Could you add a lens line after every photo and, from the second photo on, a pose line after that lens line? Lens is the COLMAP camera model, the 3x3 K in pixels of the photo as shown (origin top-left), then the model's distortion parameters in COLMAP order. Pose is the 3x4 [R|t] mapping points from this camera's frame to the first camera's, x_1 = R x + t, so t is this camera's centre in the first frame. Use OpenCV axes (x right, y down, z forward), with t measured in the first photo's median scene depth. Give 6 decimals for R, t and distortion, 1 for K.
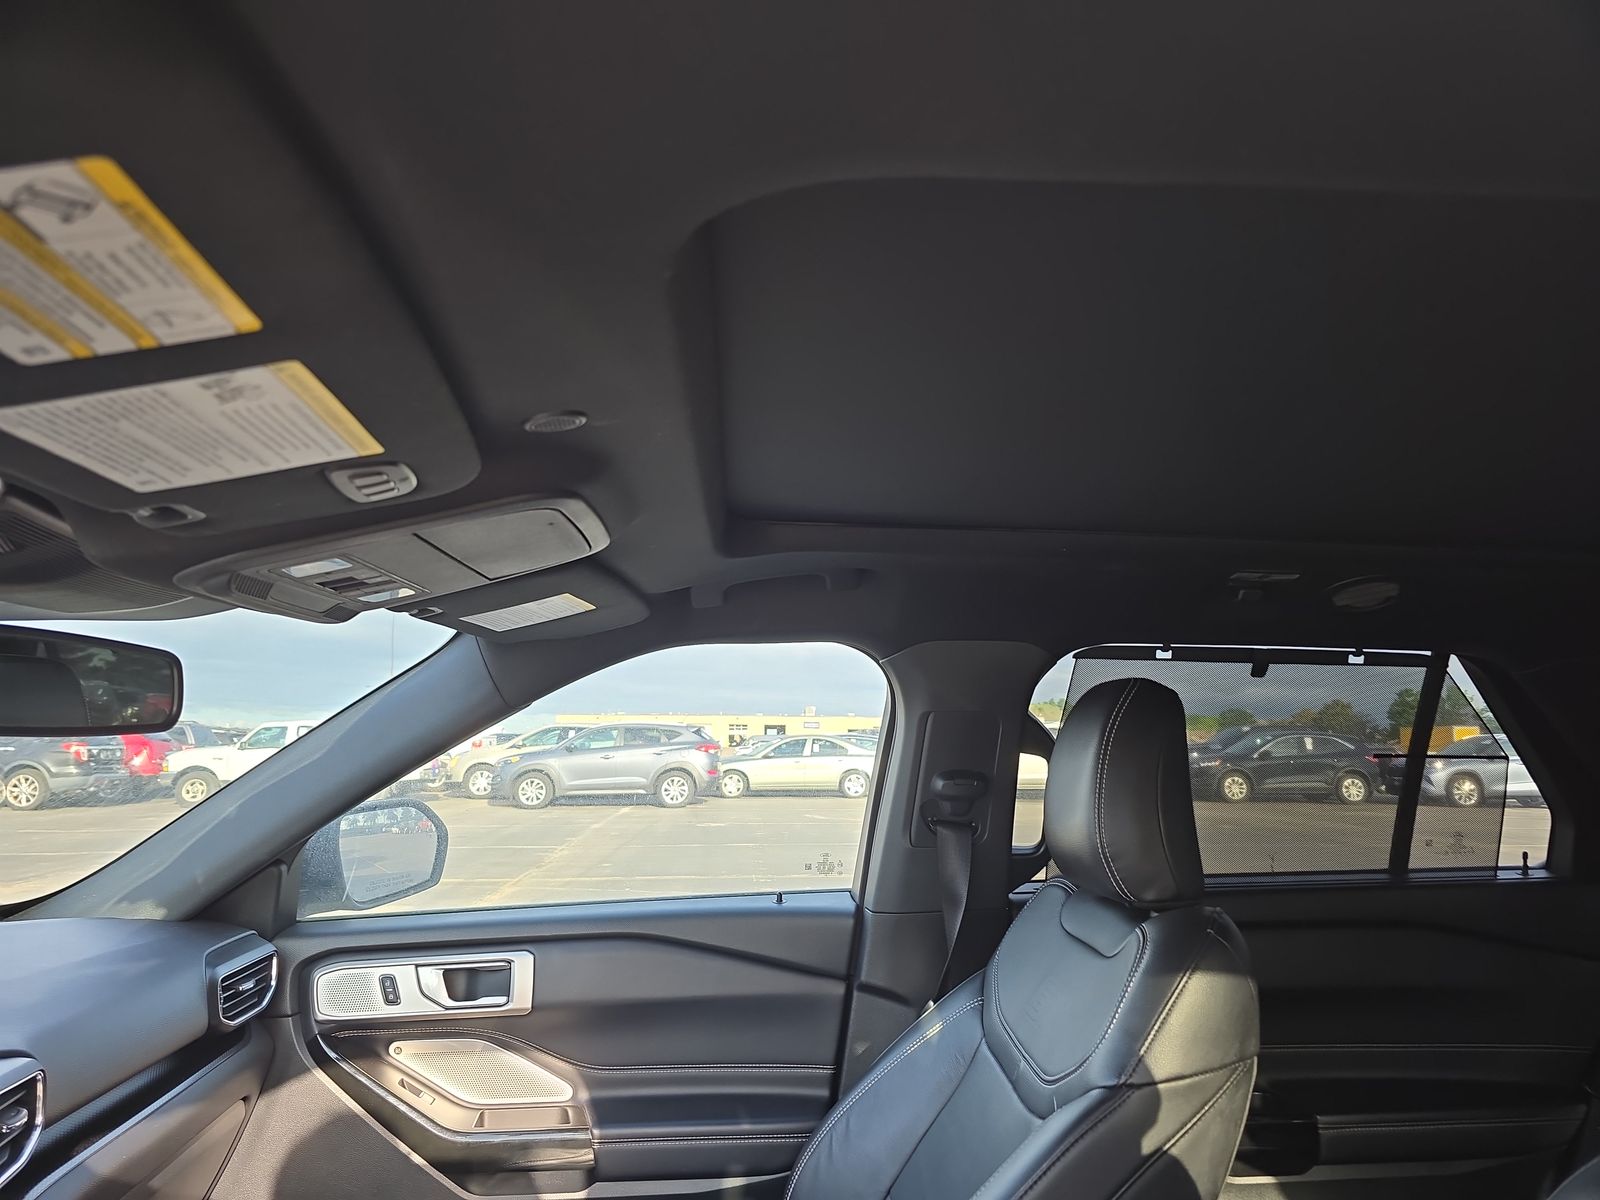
lens RADIAL K [[1077.9, 0, 816.0], [0, 1077.9, 592.0], [0, 0, 1]] dist [0.080232, -0.081229]
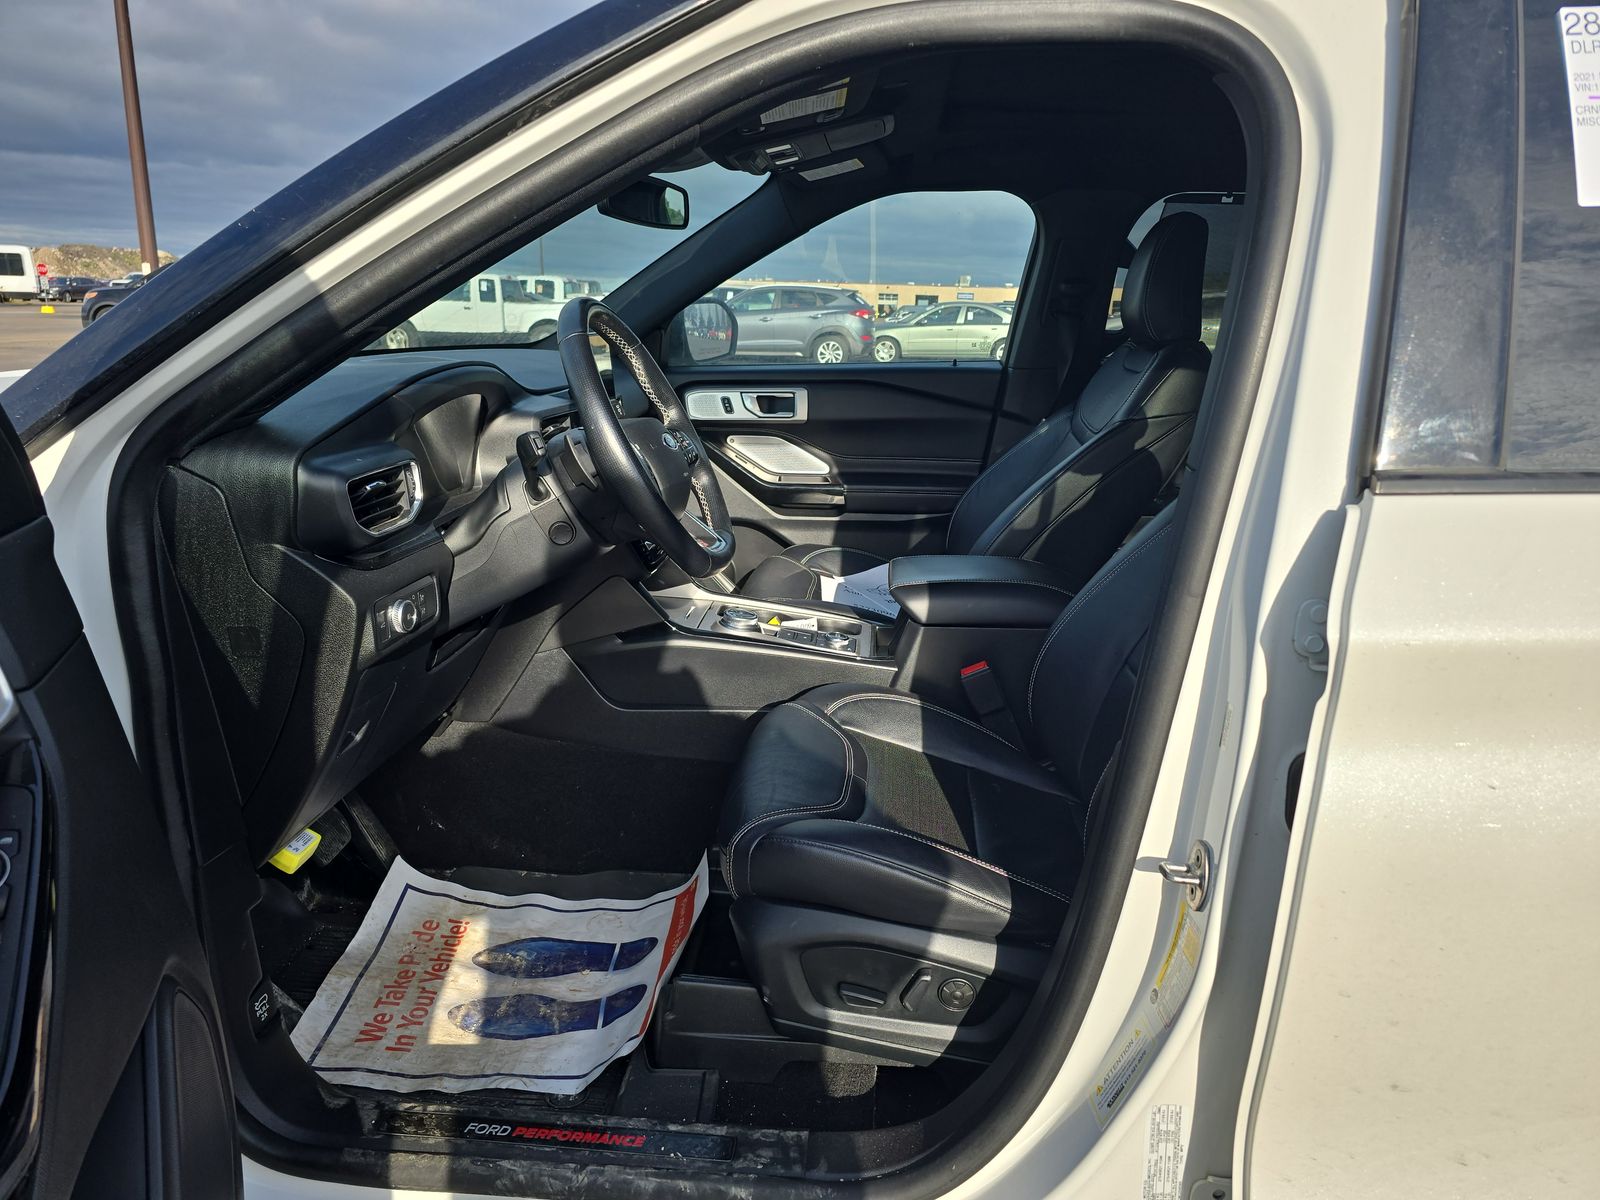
lens RADIAL K [[1077.9, 0, 816.0], [0, 1077.9, 592.0], [0, 0, 1]] dist [0.080232, -0.081229]
pose [[0.990579, 0.051576, -0.126862, -0.012759], [0.000721, 0.924393, 0.381441, -0.012470], [0.136943, -0.377939, 0.915647, -0.498266]]
